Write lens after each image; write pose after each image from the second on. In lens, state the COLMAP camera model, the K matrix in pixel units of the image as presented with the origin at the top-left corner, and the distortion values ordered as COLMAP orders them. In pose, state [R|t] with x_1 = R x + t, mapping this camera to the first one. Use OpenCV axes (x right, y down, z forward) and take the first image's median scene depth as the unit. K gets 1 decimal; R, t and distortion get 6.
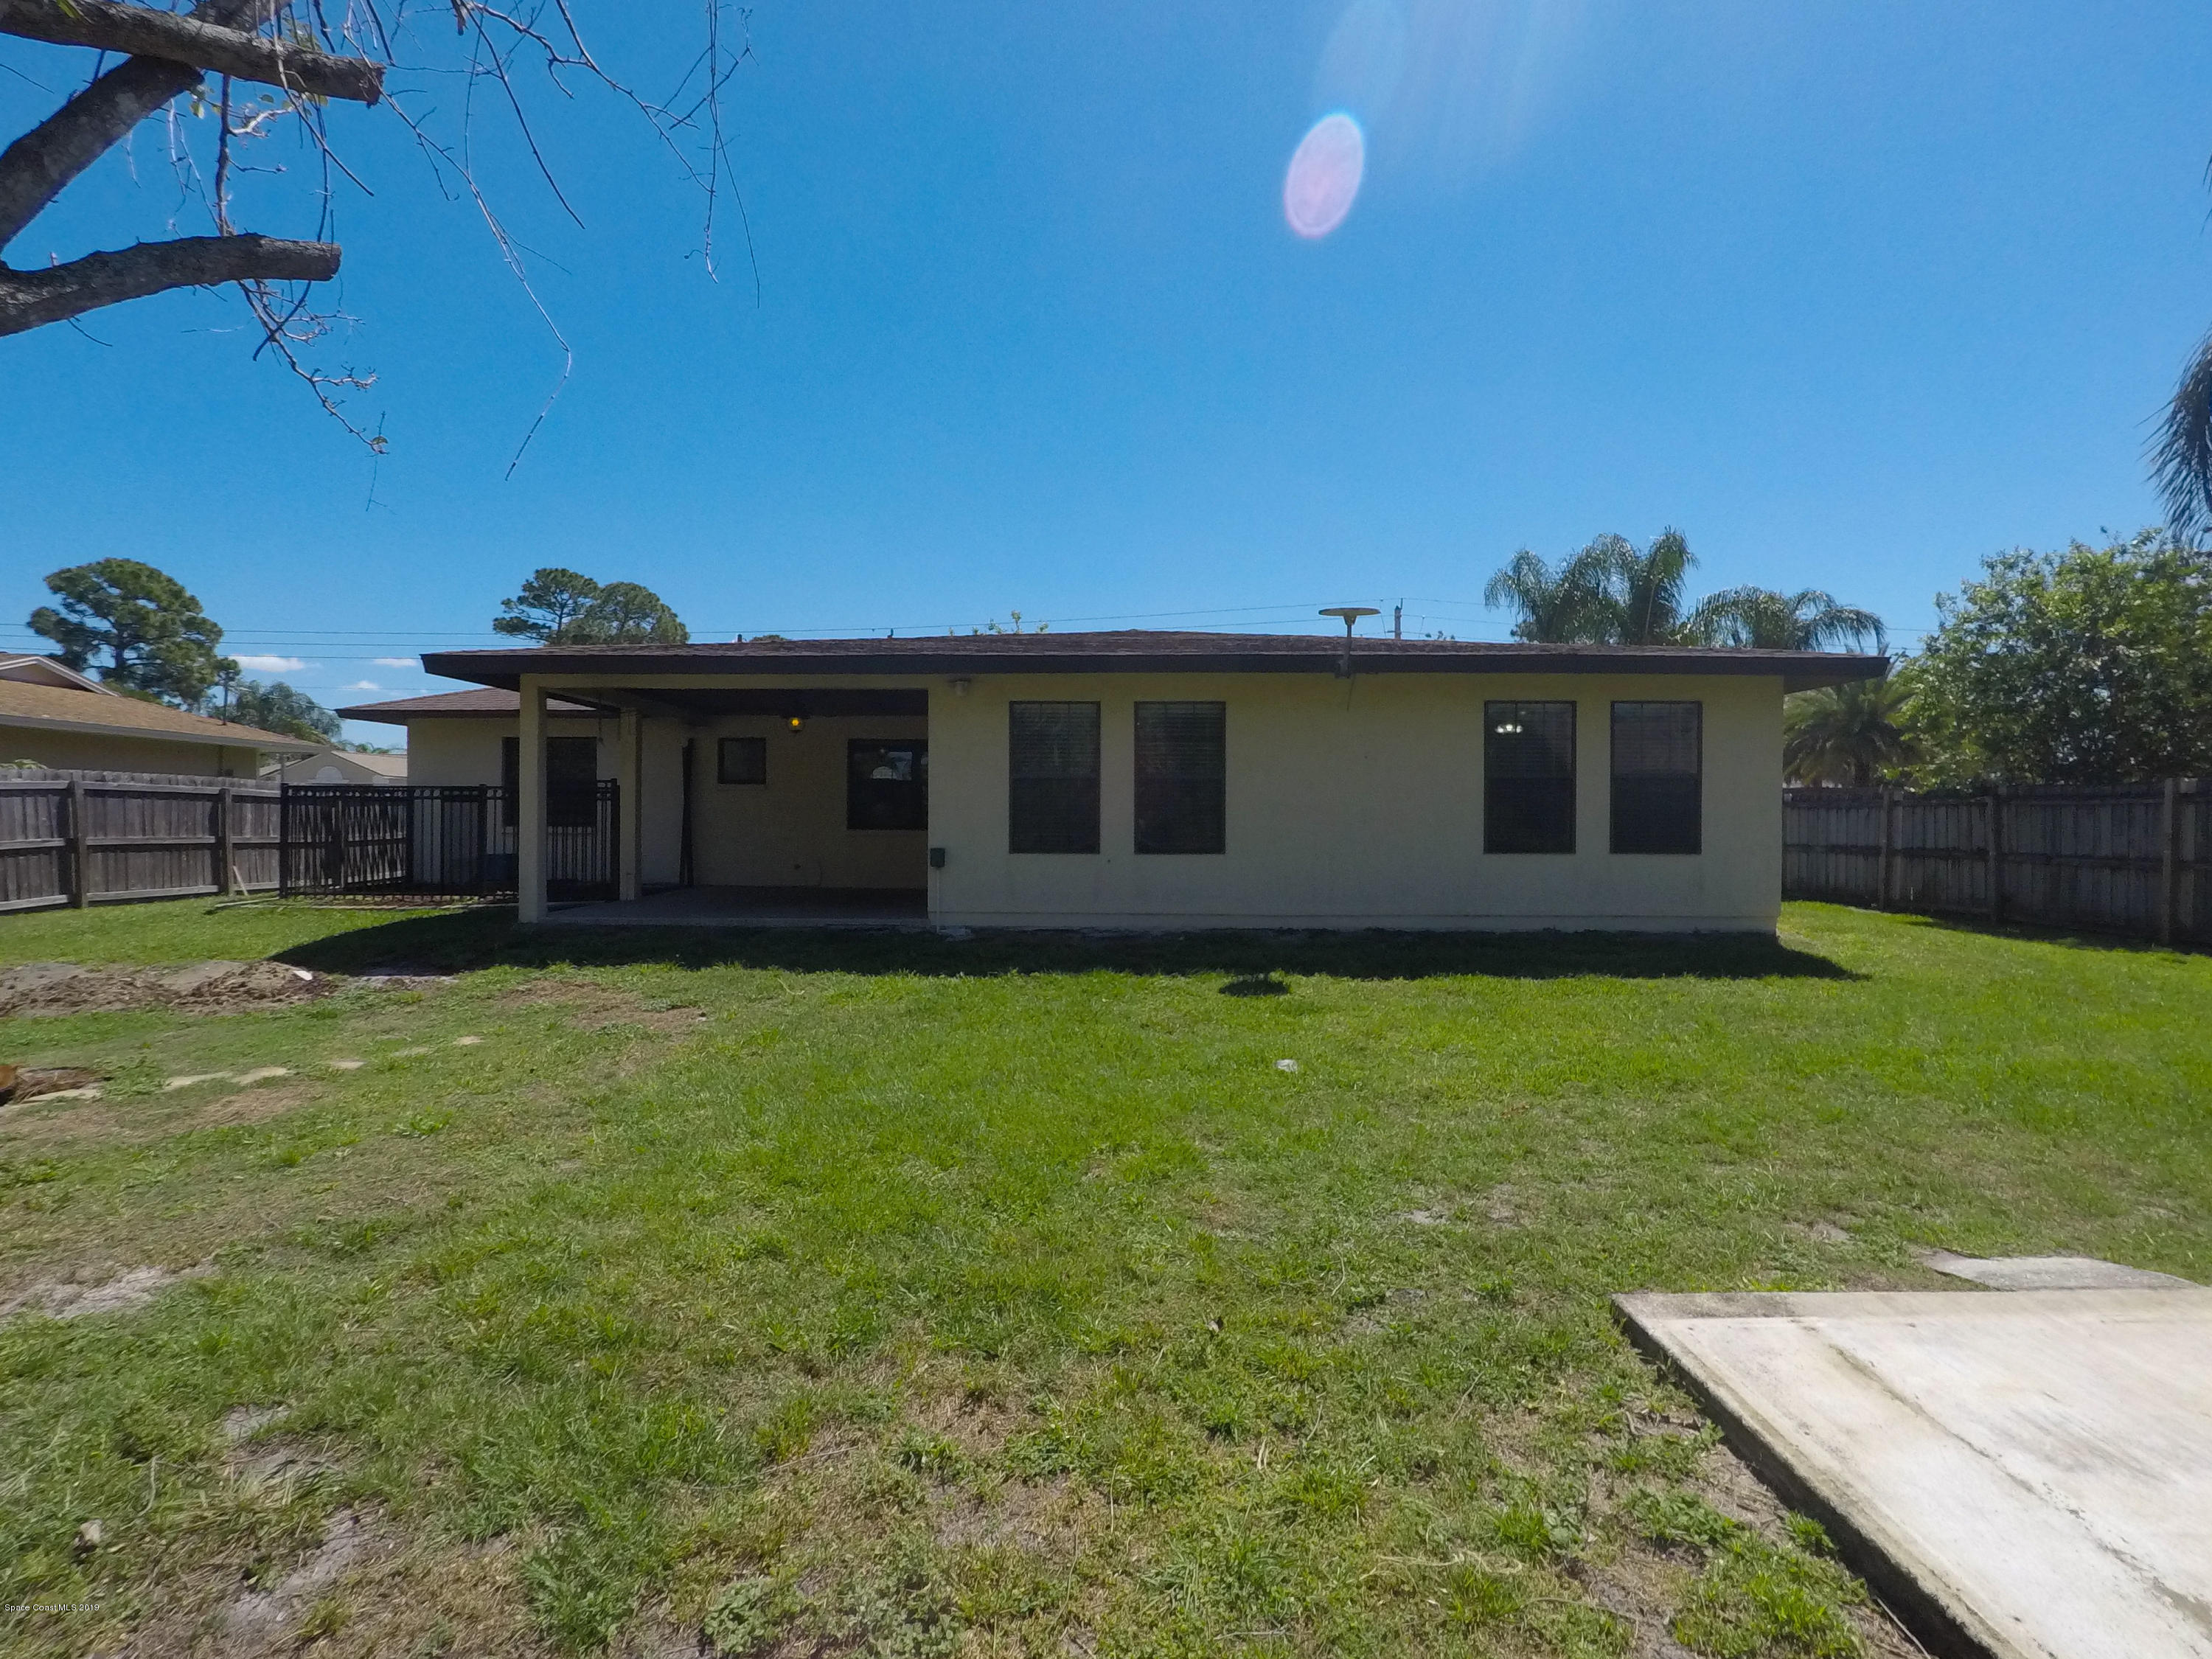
lens RADIAL K [[1112.4, 0, 1106.0], [0, 1112.4, 829.5], [0, 0, 1]] dist [-0.001960, 0.000480]
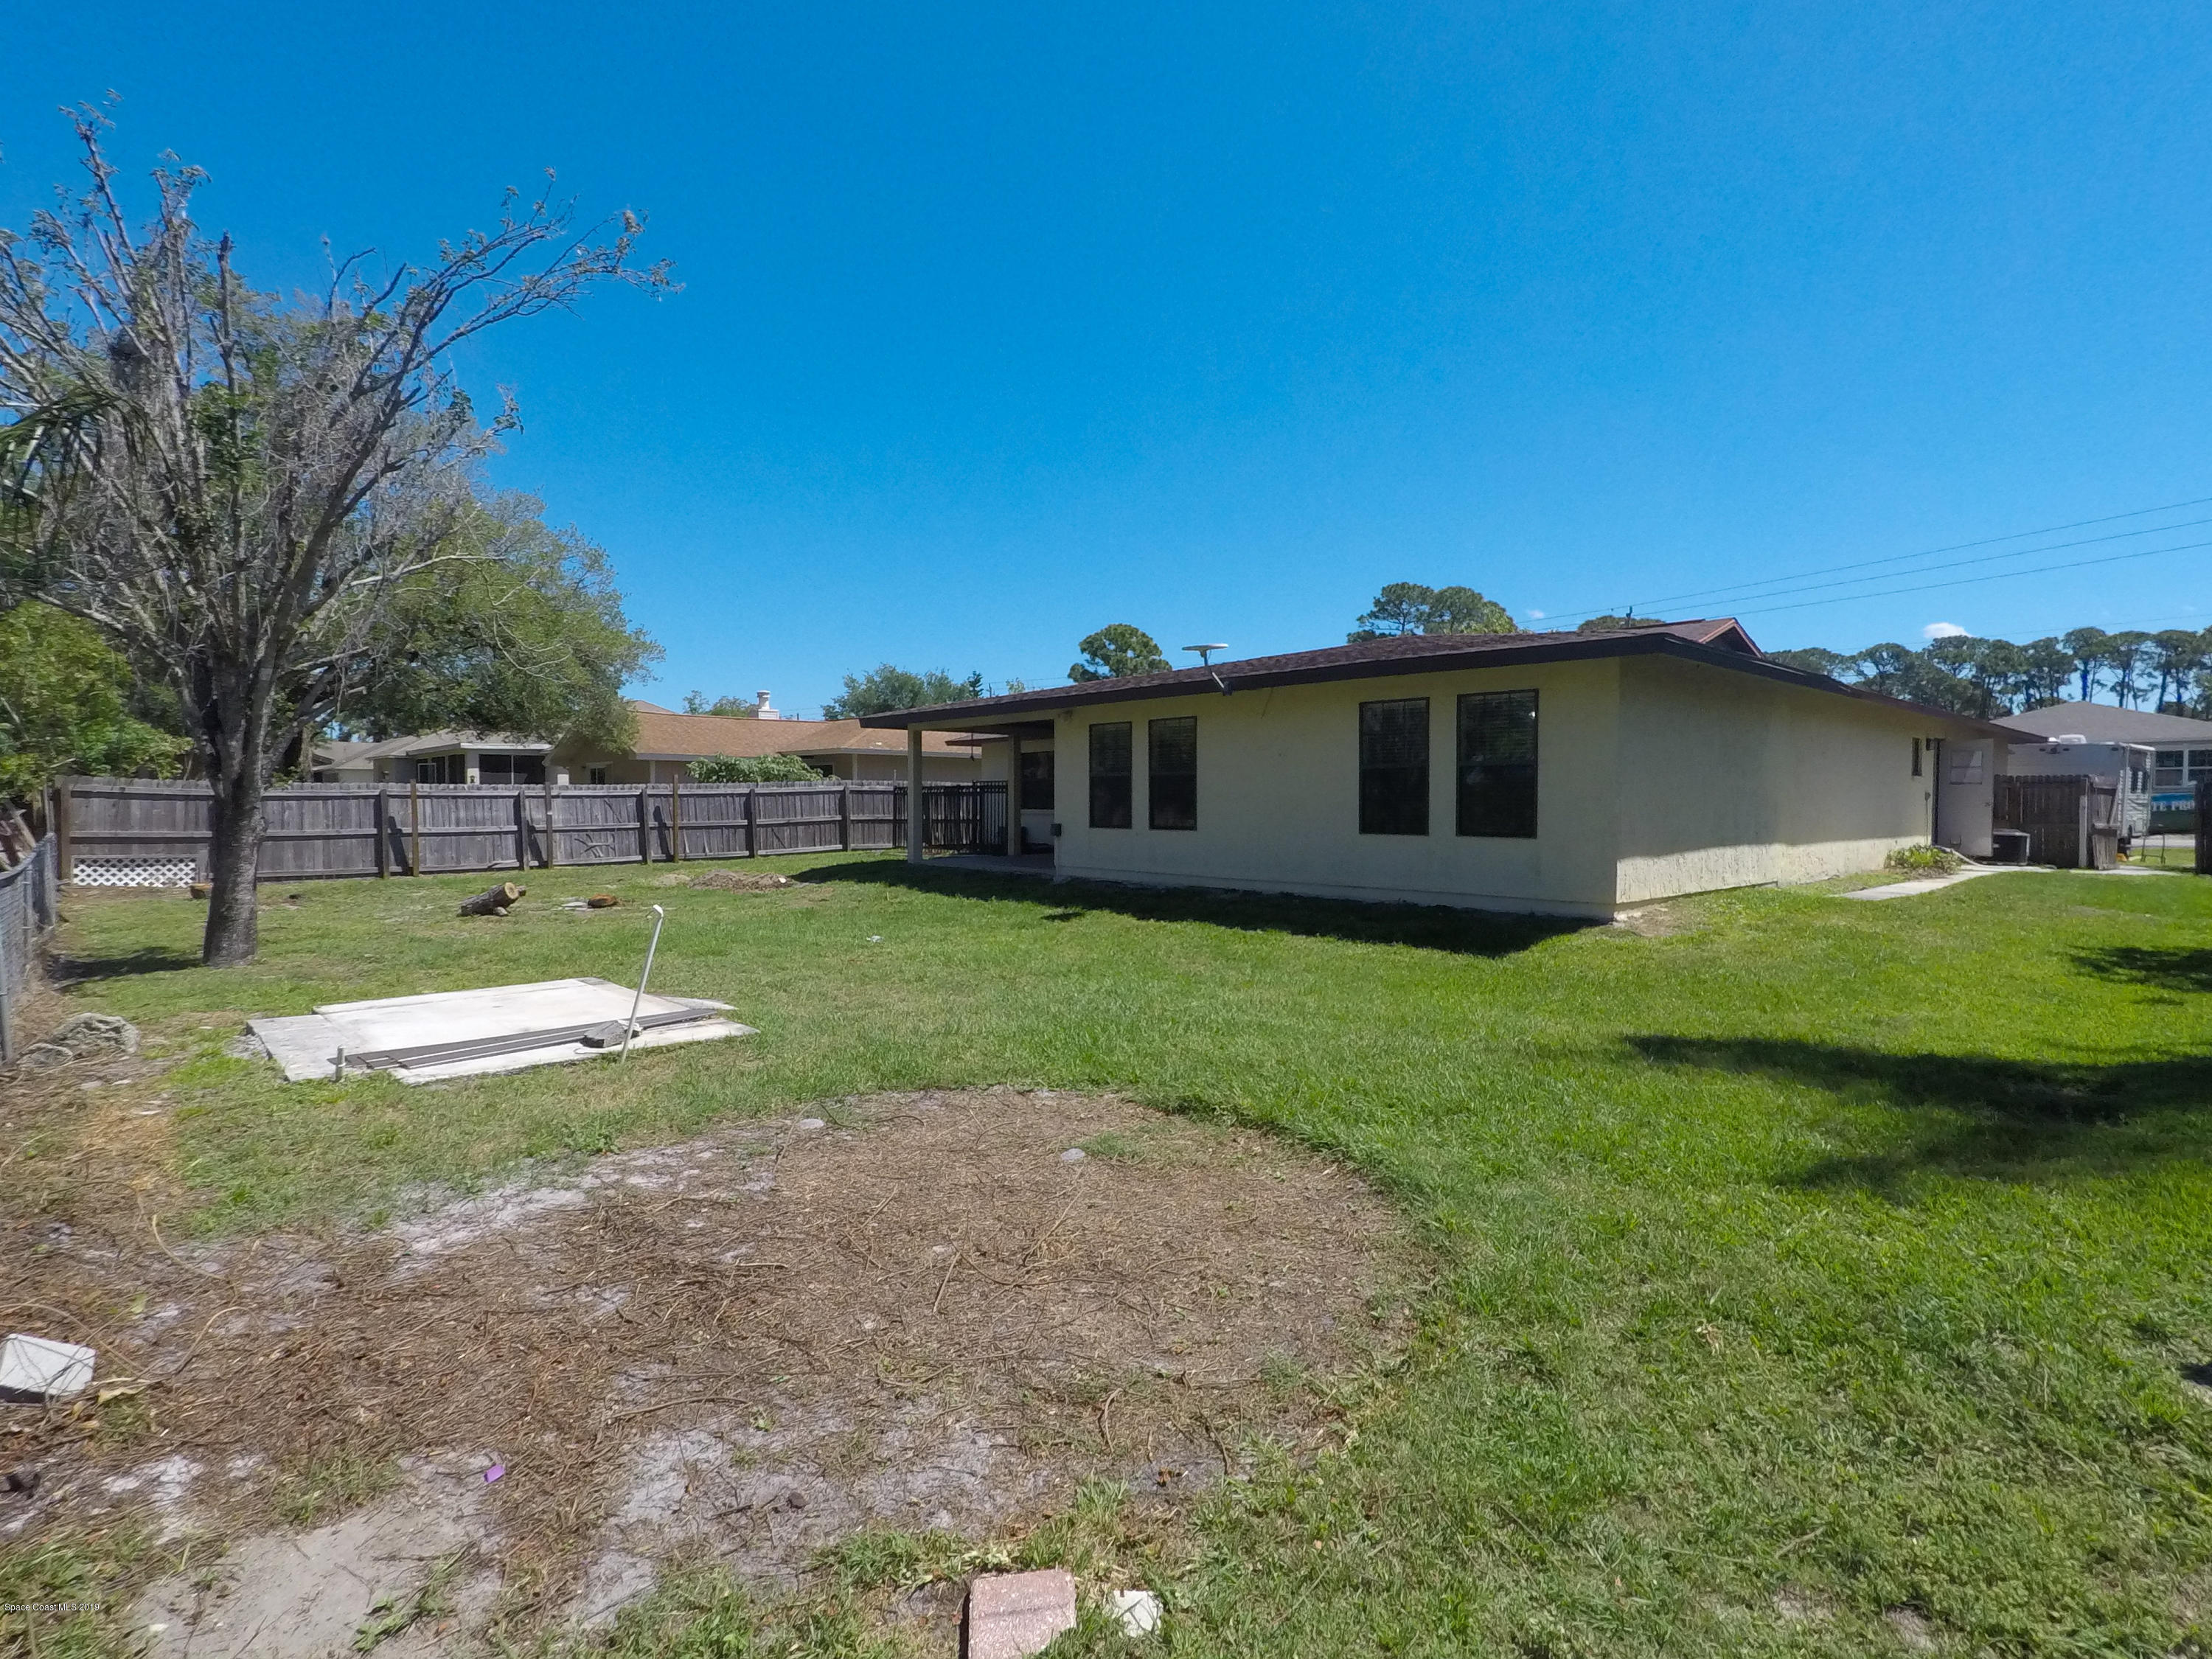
lens RADIAL K [[1112.4, 0, 1106.0], [0, 1112.4, 829.5], [0, 0, 1]] dist [-0.001960, 0.000480]
pose [[0.683100, 0.013287, -0.730204, 0.997806], [-0.002482, 0.999871, 0.015872, -0.000235], [0.730321, -0.009030, 0.683044, 0.012790]]
